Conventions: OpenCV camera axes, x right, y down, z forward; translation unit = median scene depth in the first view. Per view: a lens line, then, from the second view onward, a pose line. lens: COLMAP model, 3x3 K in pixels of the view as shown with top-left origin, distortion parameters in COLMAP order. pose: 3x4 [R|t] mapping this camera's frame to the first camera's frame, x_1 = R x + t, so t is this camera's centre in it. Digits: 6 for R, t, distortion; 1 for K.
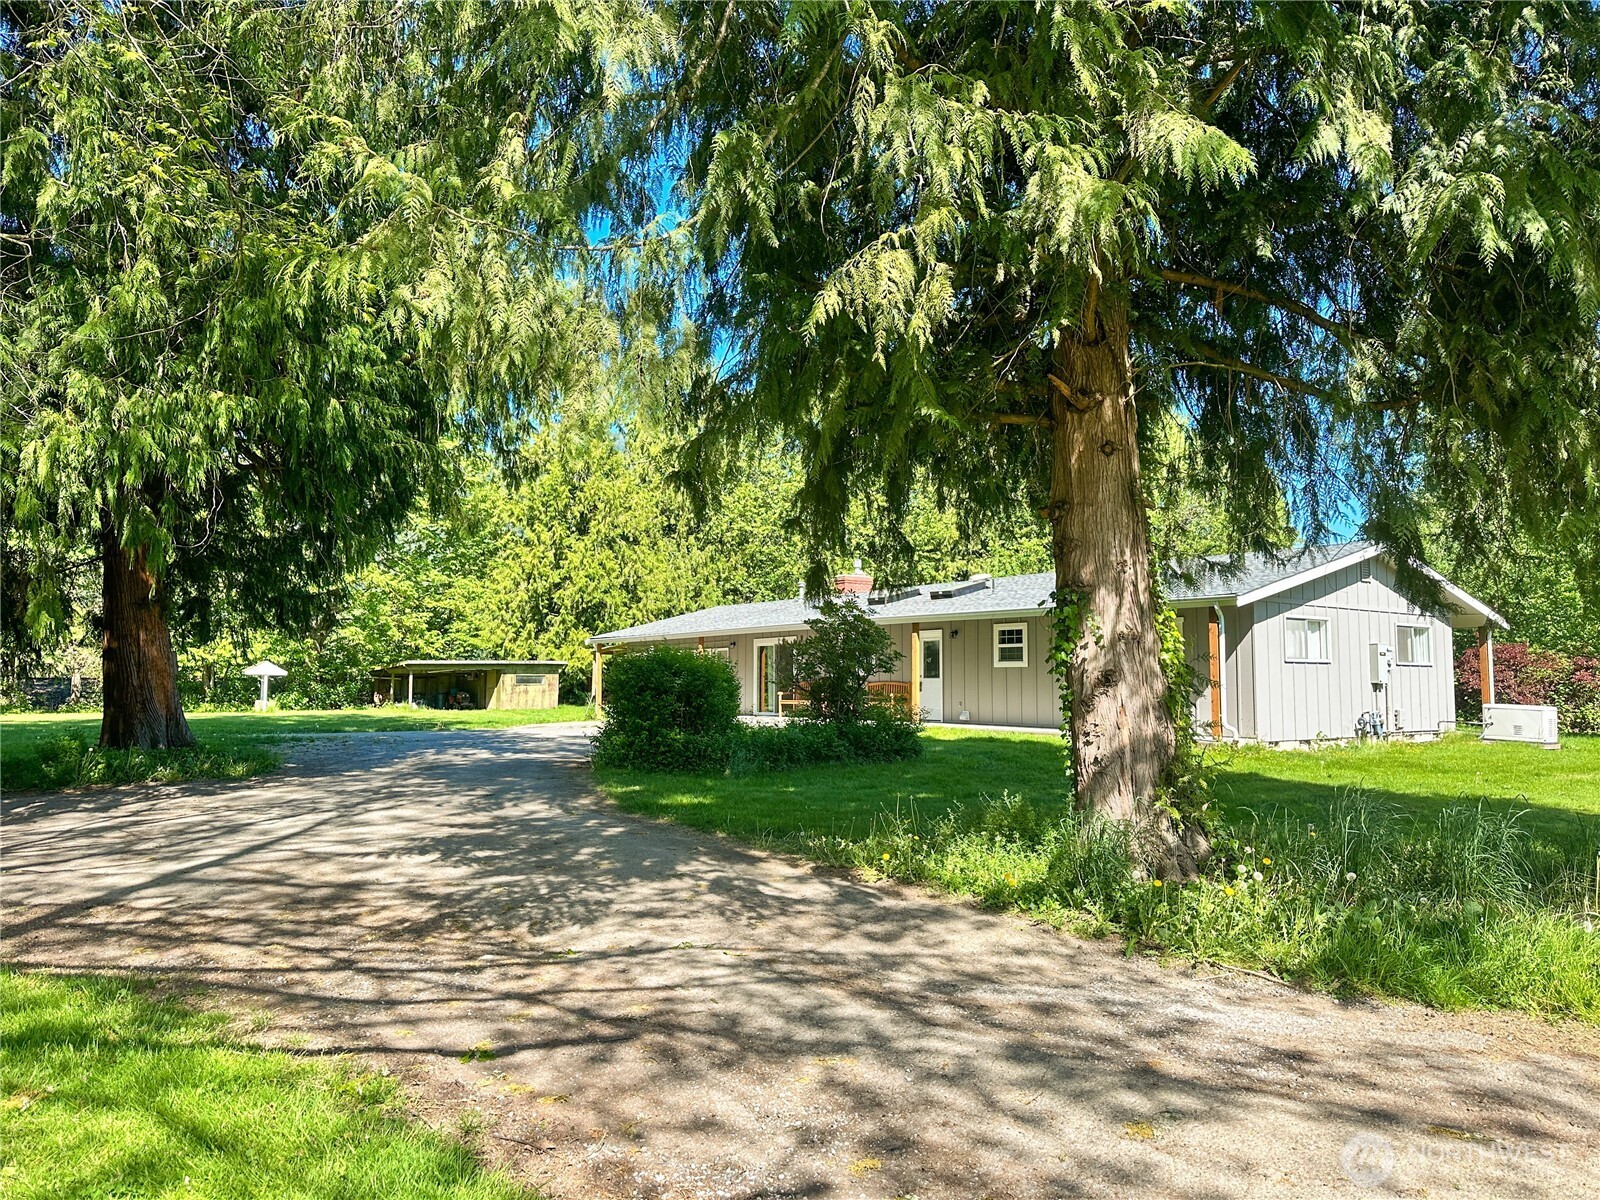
lens RADIAL K [[1129.6, 0, 803.1], [0, 1129.6, 599.8], [0, 0, 1]] dist [0.062453, -0.005965]
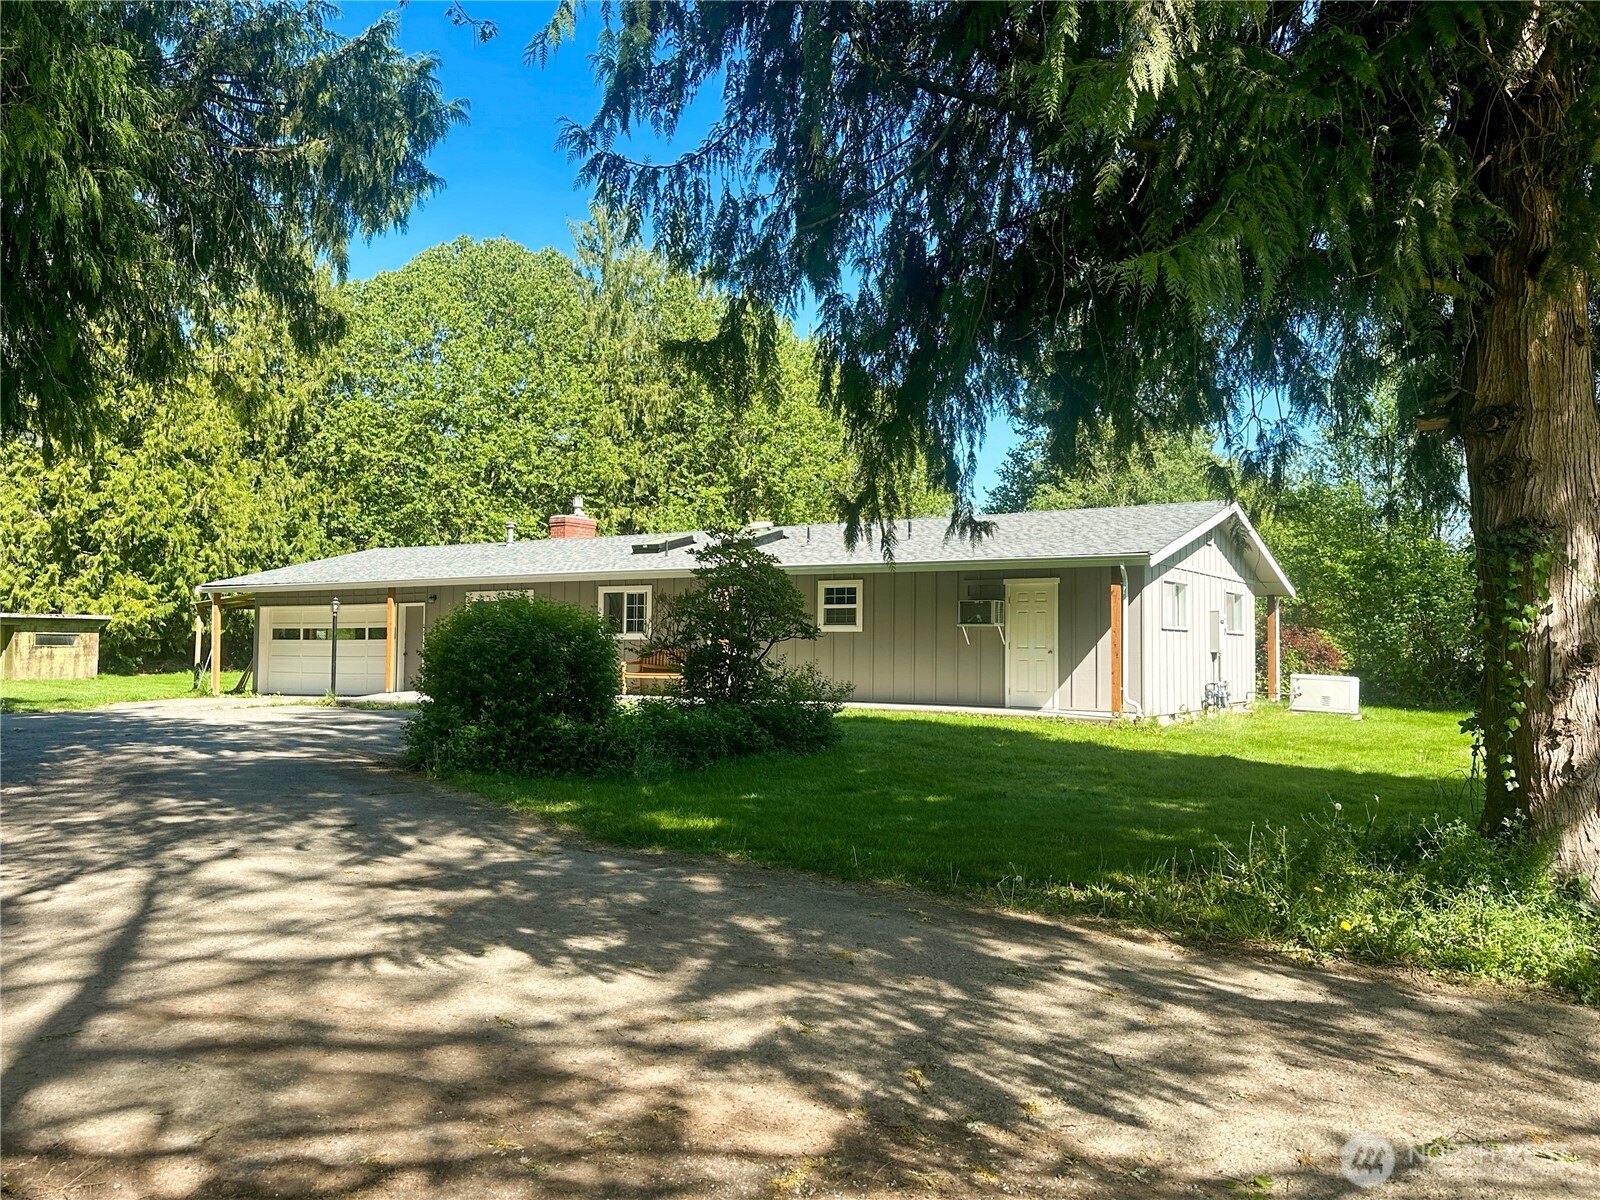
lens RADIAL K [[1244.0, 0, 801.8], [0, 1244.0, 605.5], [0, 0, 1]] dist [0.012432, -0.018689]
pose [[0.932791, 0.019492, 0.359891, -0.077836], [-0.033764, 0.998871, 0.033412, 0.004521], [-0.358833, -0.043317, 0.932396, 0.070348]]
